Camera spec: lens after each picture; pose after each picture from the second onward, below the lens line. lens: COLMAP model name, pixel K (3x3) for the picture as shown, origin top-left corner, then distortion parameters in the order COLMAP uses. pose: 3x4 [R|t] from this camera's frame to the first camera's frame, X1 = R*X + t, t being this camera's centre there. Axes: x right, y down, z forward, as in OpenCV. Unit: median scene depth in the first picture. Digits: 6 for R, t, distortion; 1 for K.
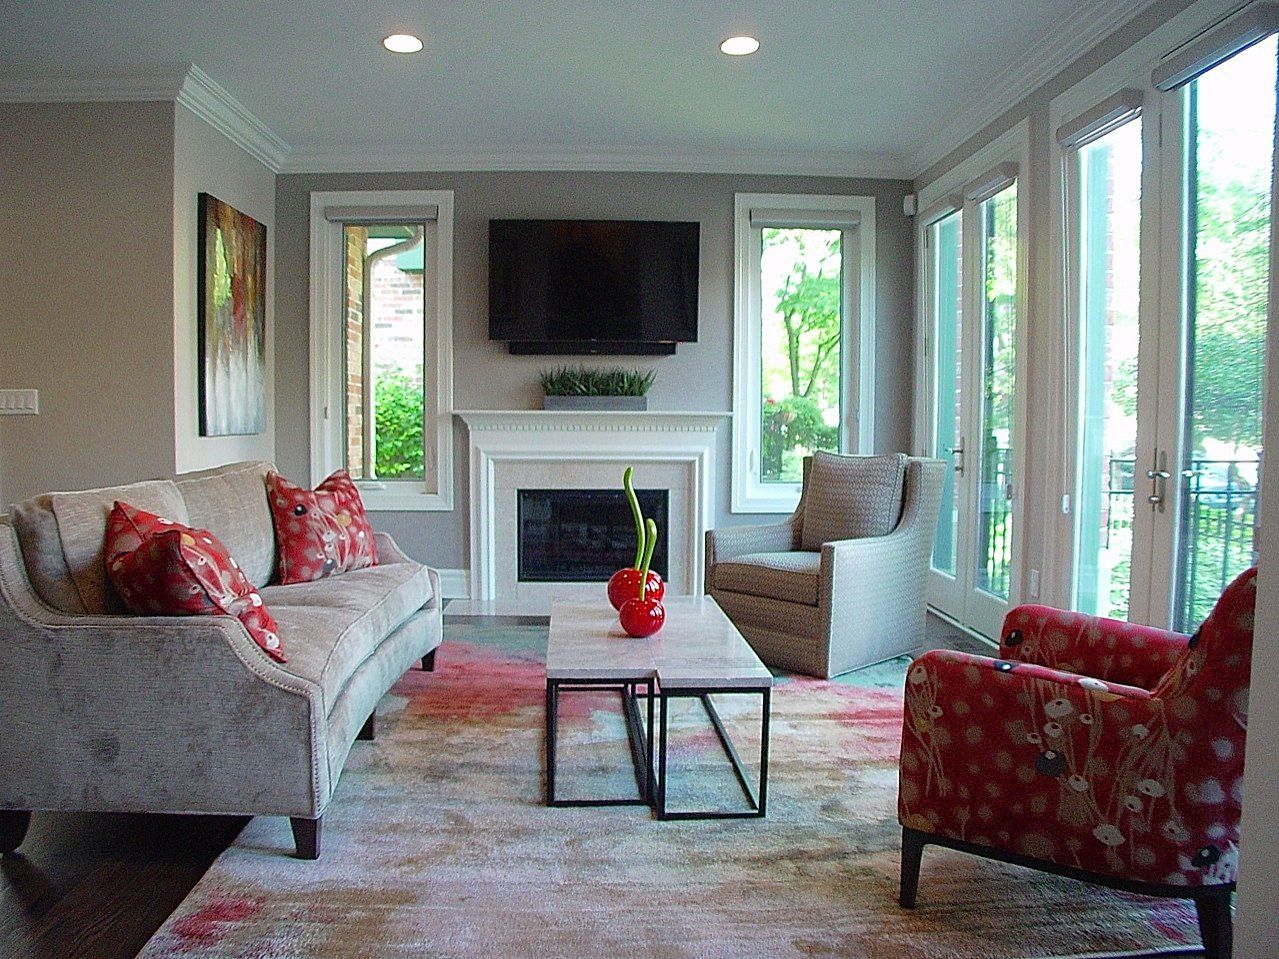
lens RADIAL K [[971.6, 0, 639.5], [0, 971.6, 479.5], [0, 0, 1]] dist [-0.200645, 0.149366]
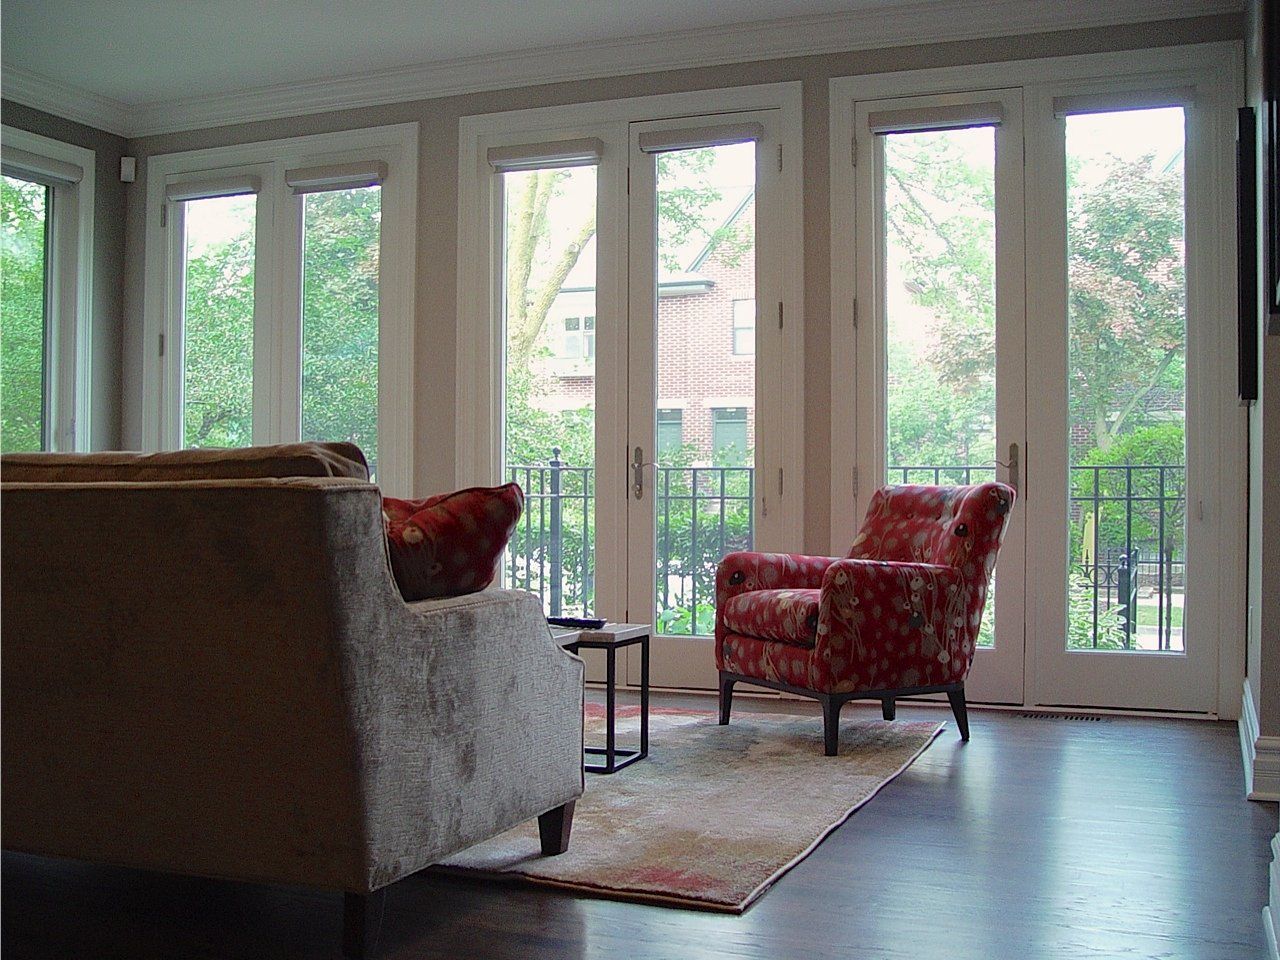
lens RADIAL K [[1373.0, 0, 640.0], [0, 1373.0, 480.0], [0, 0, 1]] dist [-0.107972, 0.002053]
pose [[0.414210, 0.008223, 0.910144, -1.773439], [0.056185, 0.997821, -0.034585, 0.118930], [-0.908446, 0.065462, 0.412845, 0.437503]]
